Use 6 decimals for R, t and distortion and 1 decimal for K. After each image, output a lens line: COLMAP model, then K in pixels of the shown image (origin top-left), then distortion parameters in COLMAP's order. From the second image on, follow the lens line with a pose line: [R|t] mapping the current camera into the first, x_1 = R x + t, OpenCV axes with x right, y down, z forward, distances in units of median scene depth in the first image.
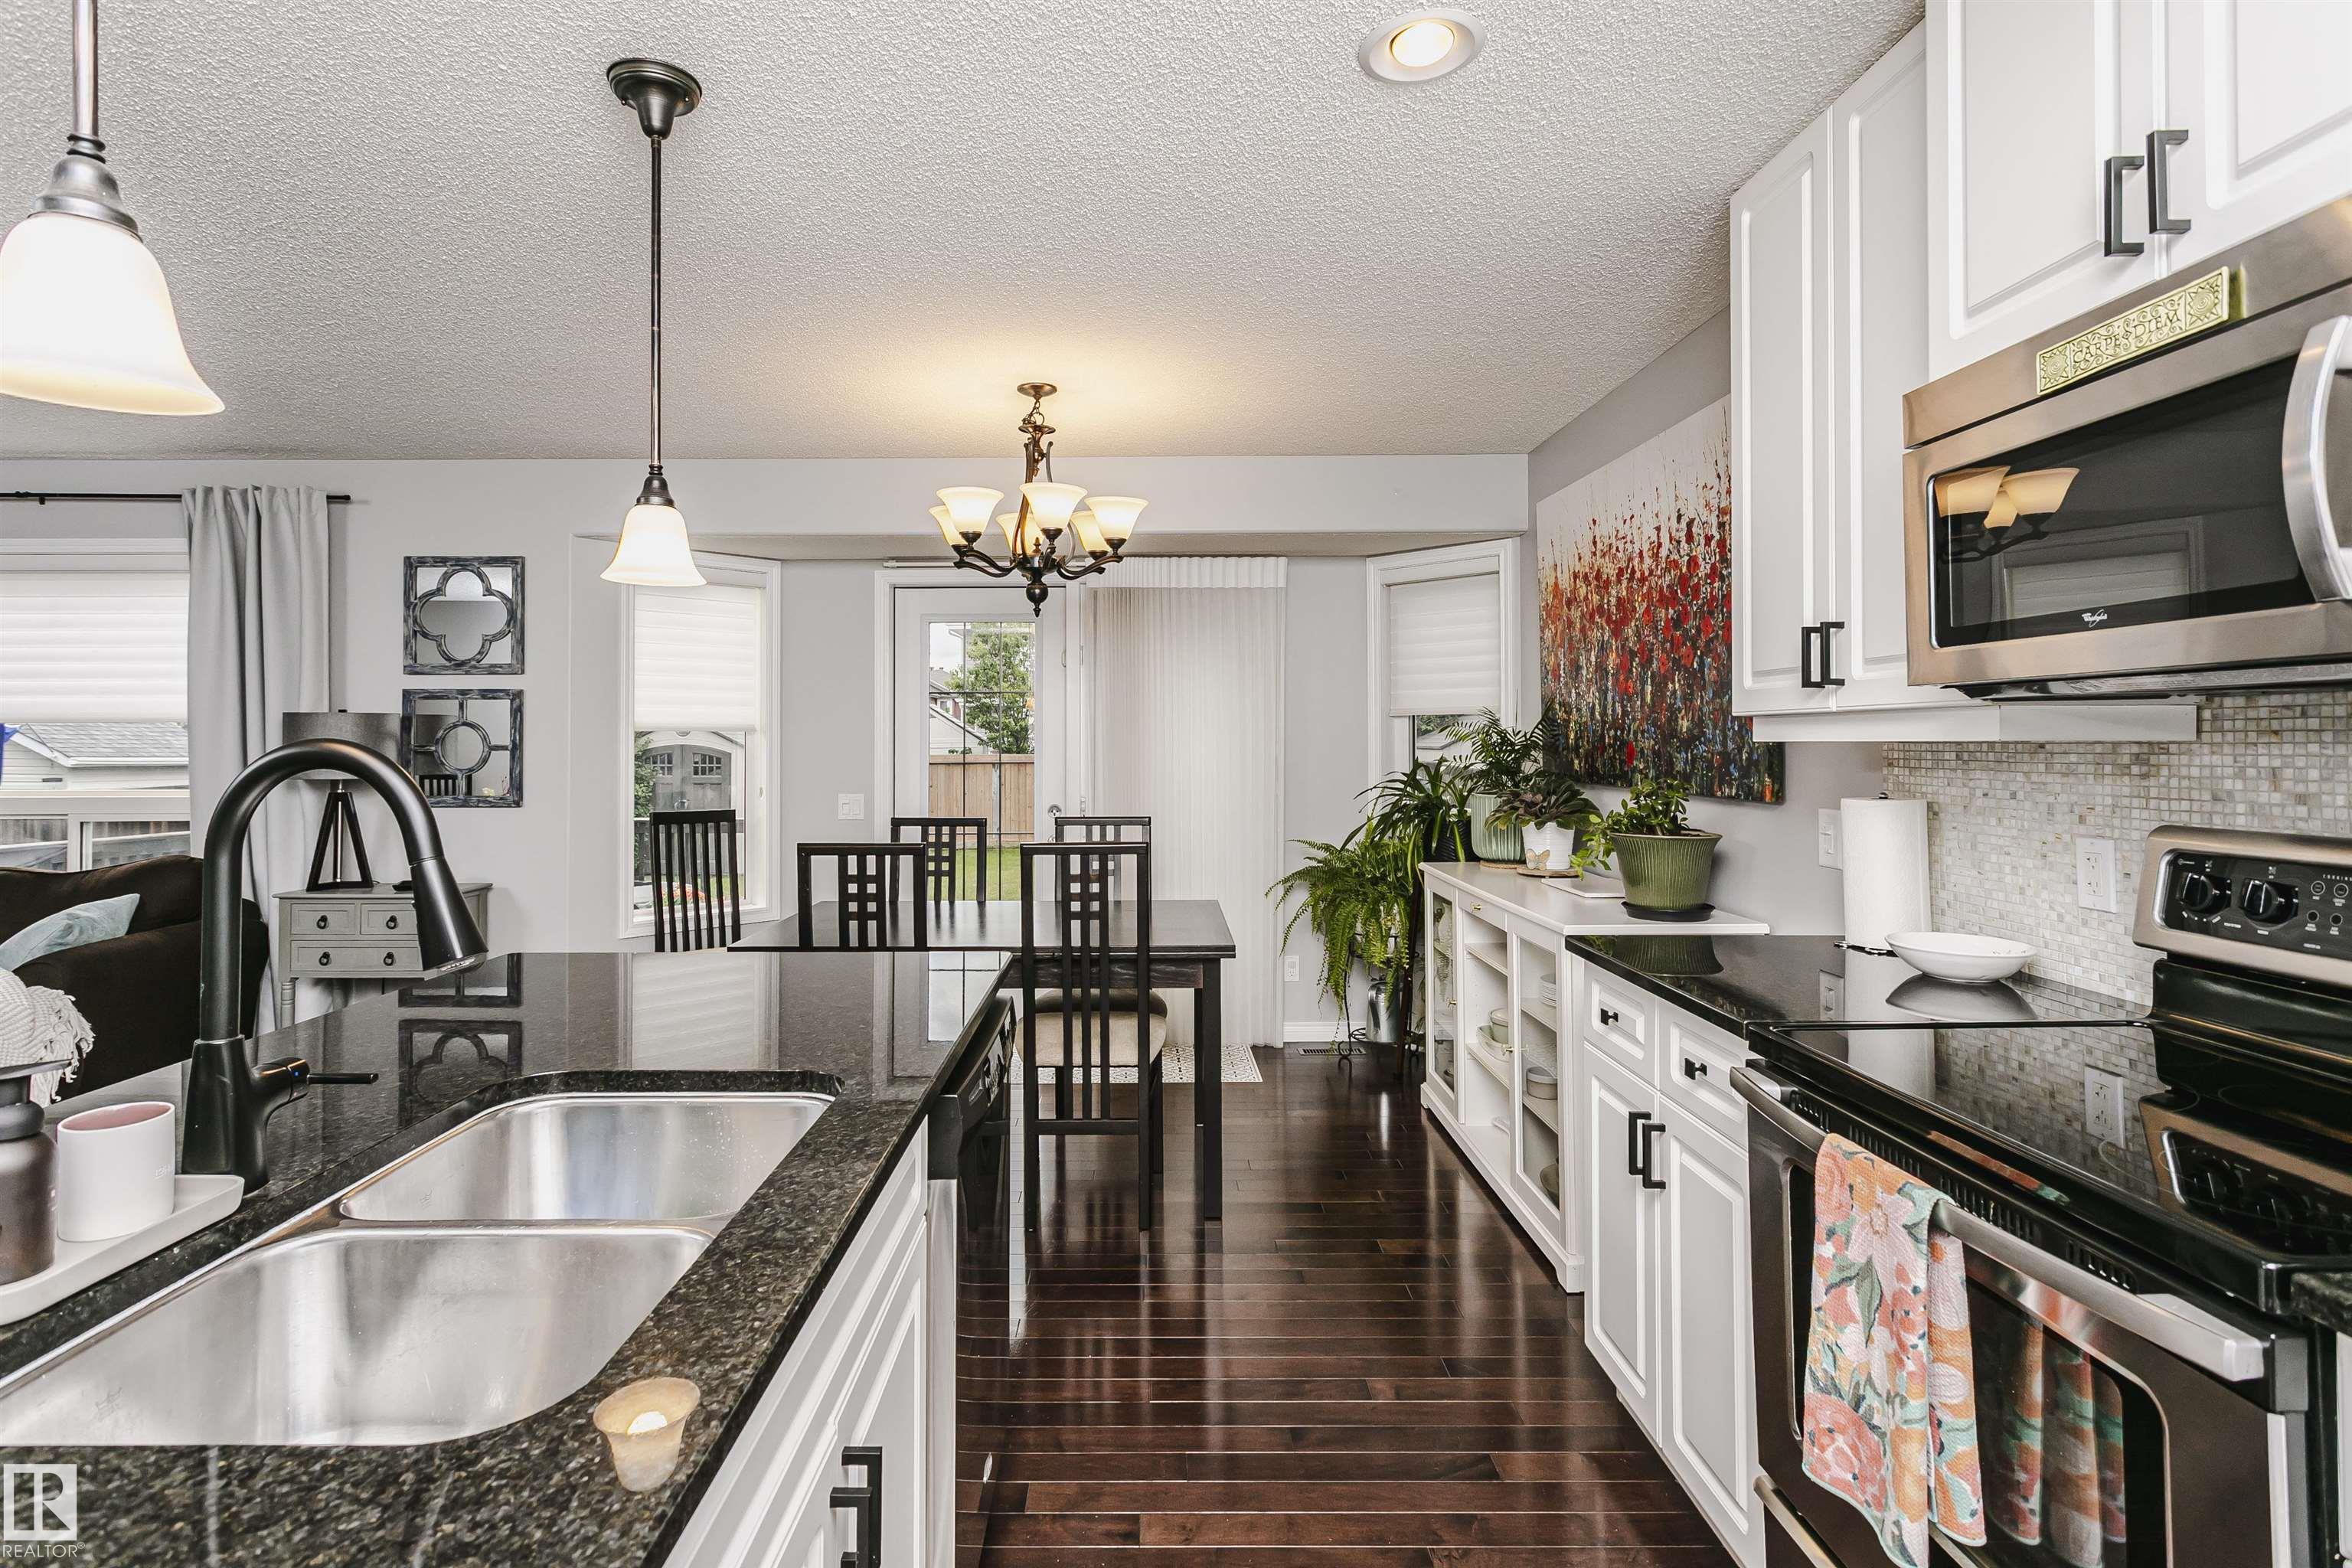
lens RADIAL K [[1139.5, 0, 1134.2], [0, 1139.5, 726.4], [0, 0, 1]] dist [0.000382, 0.000725]
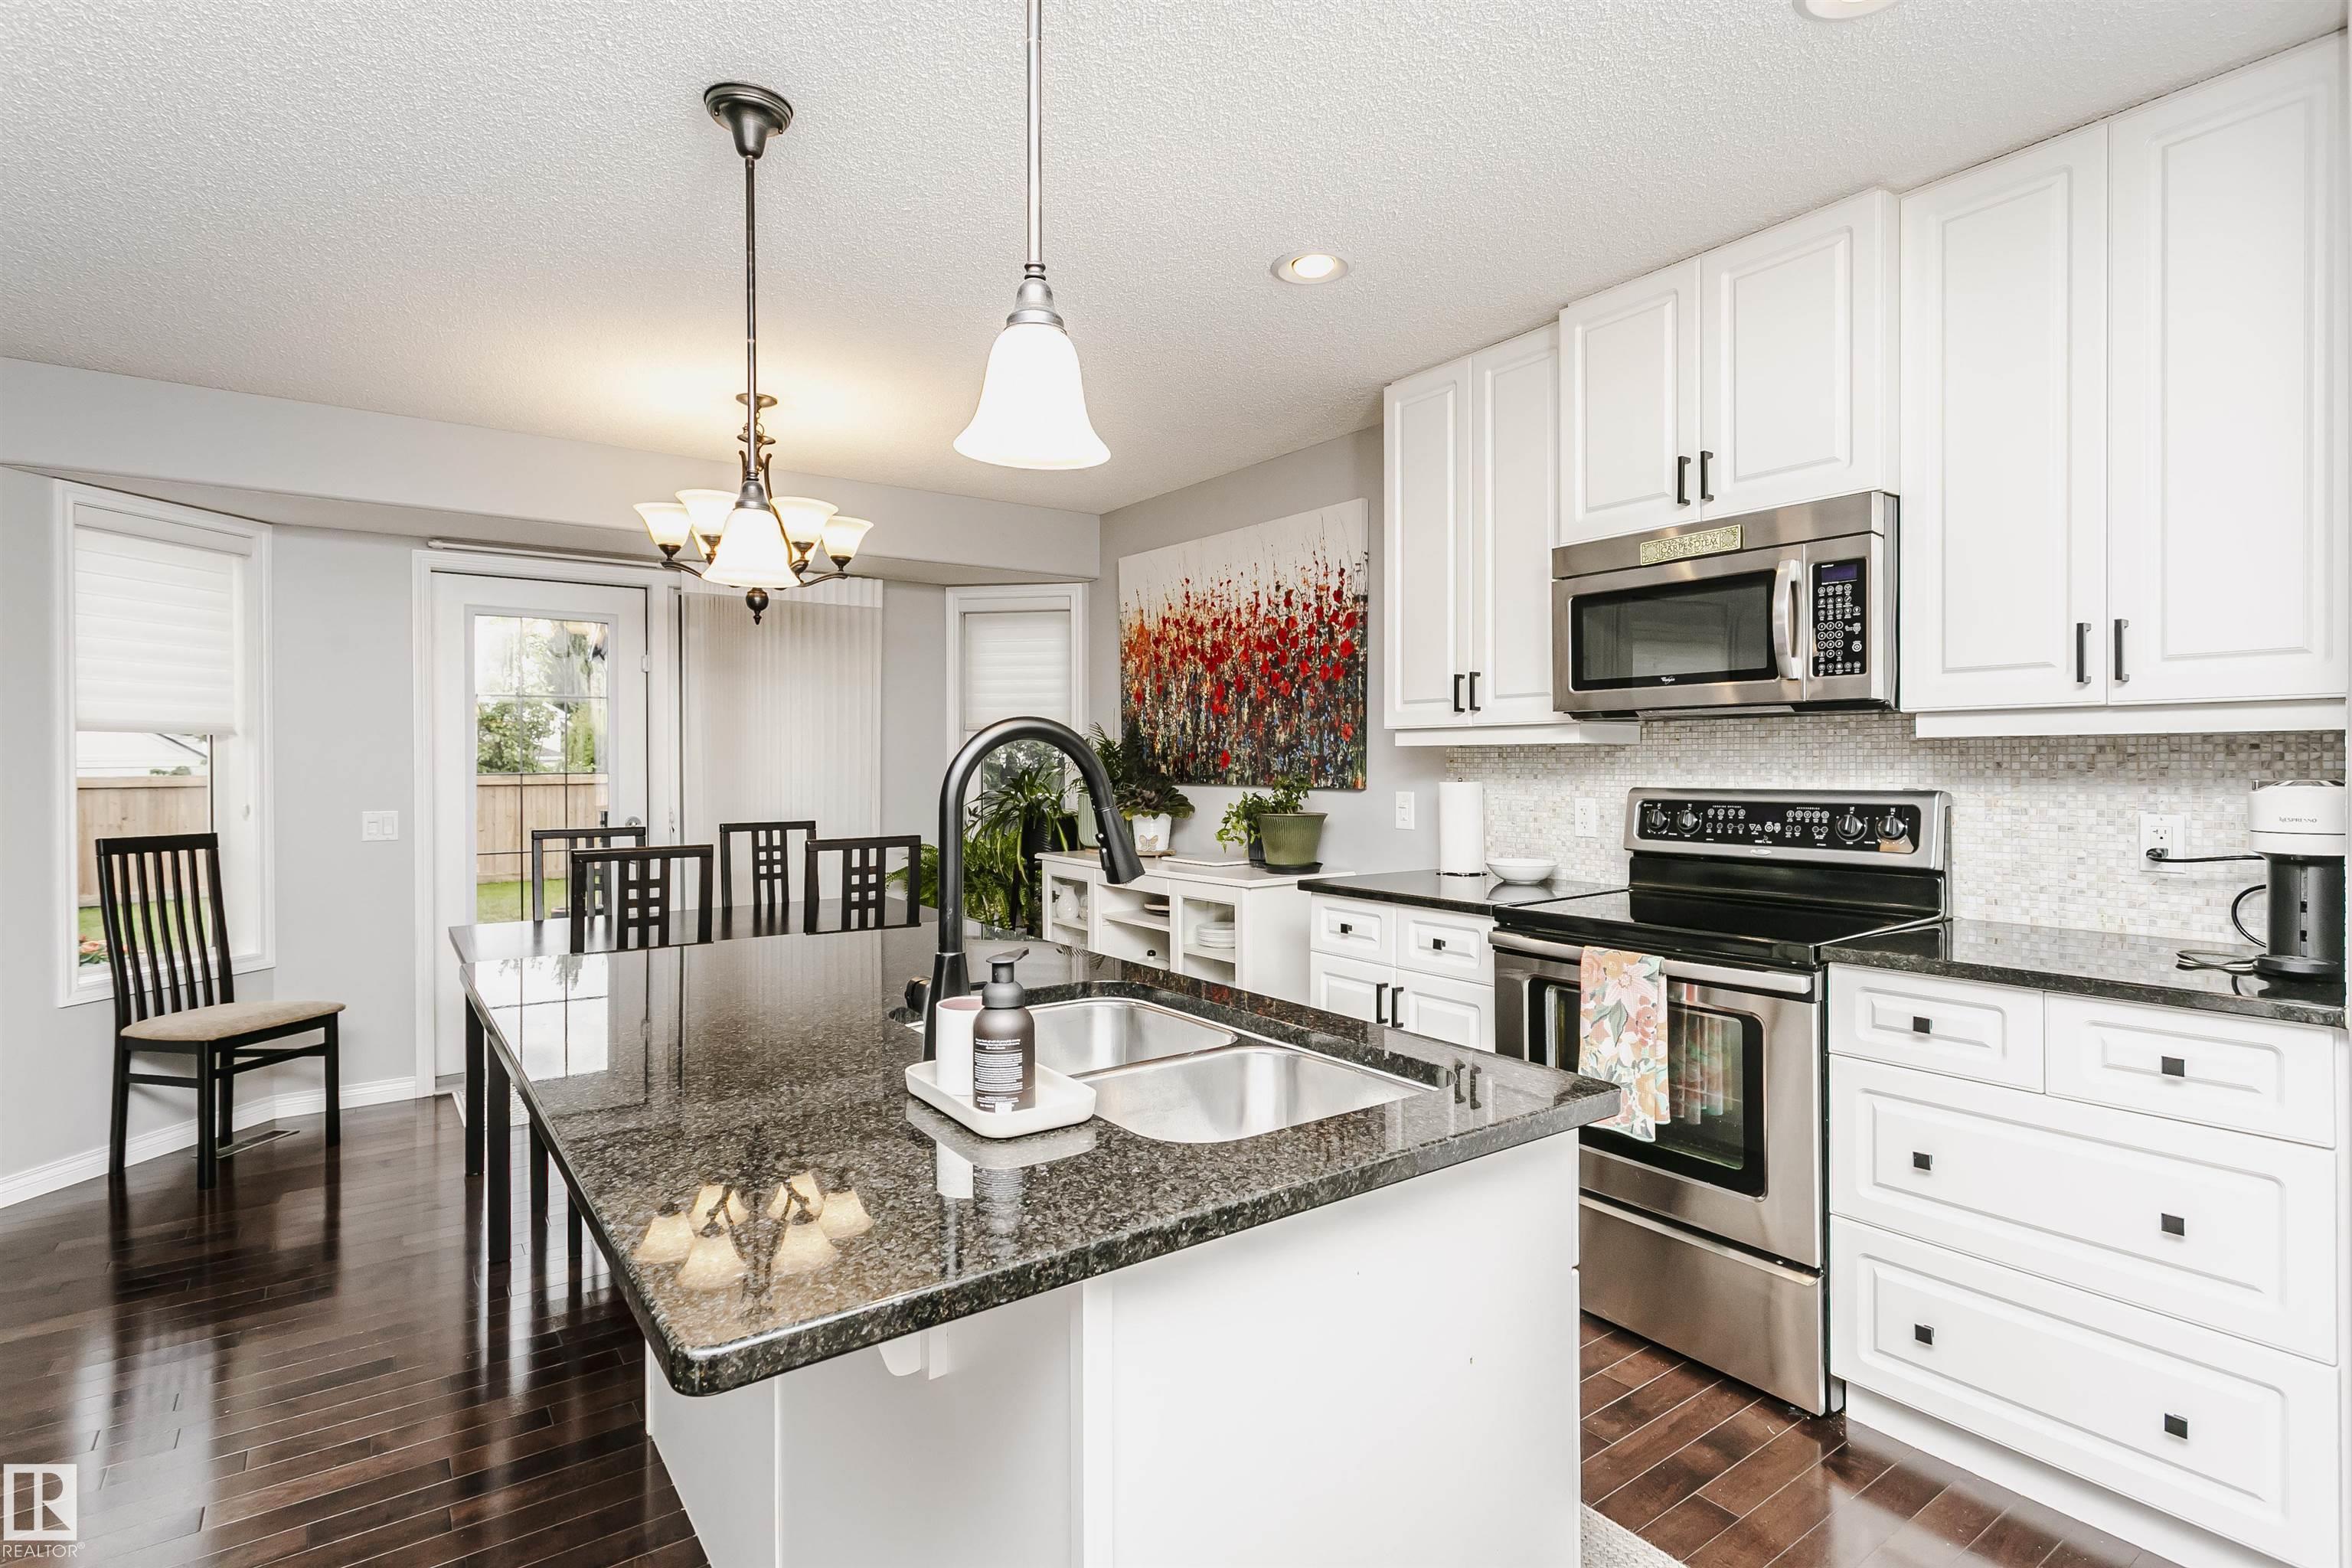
lens RADIAL K [[1146.4, 0, 1171.1], [0, 1146.4, 764.6], [0, 0, 1]] dist [0.000365, 0.000677]
pose [[0.809747, -0.000365, 0.586779, -0.419516], [-0.008501, 0.999888, 0.012353, 0.015061], [-0.586718, -0.014991, 0.809653, -0.052921]]
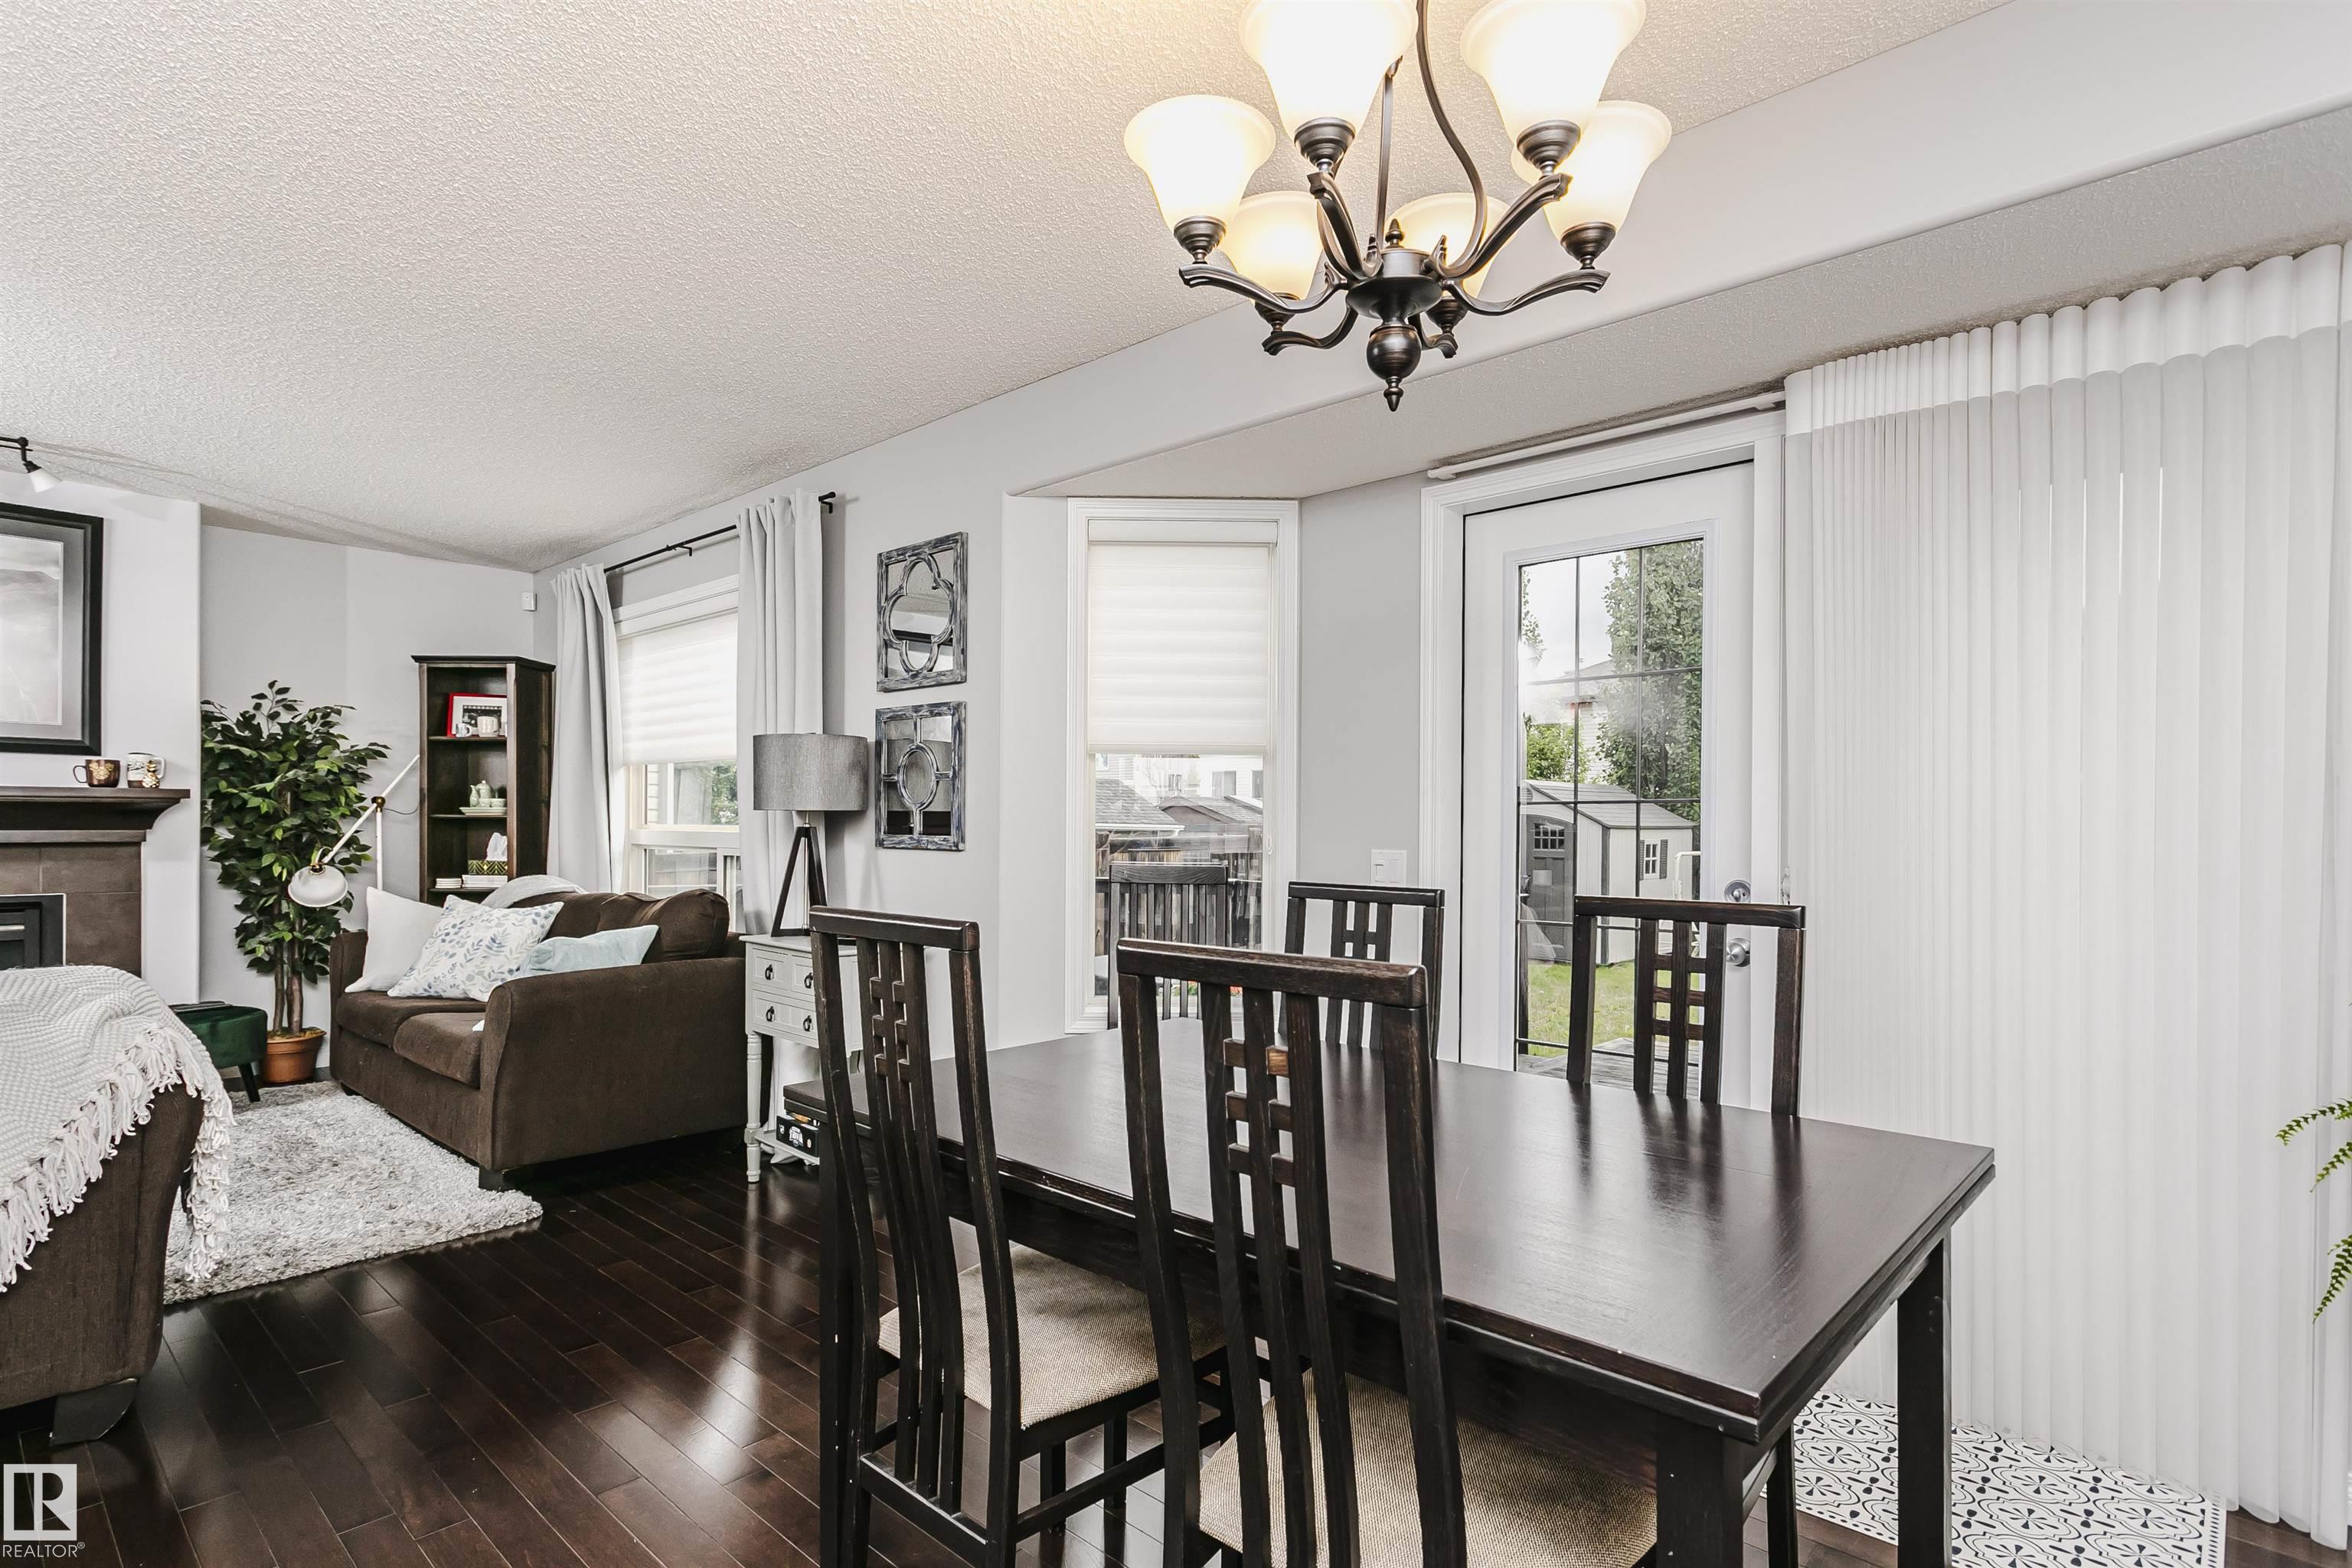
lens RADIAL K [[1175.5, 0, 1169.6], [0, 1175.5, 824.2], [0, 0, 1]] dist [0.004685, 0.001261]
pose [[0.736103, 0.009824, -0.676798, 0.161500], [-0.000369, 0.999900, 0.014112, 0.055078], [0.676870, -0.010138, 0.736033, 0.673472]]
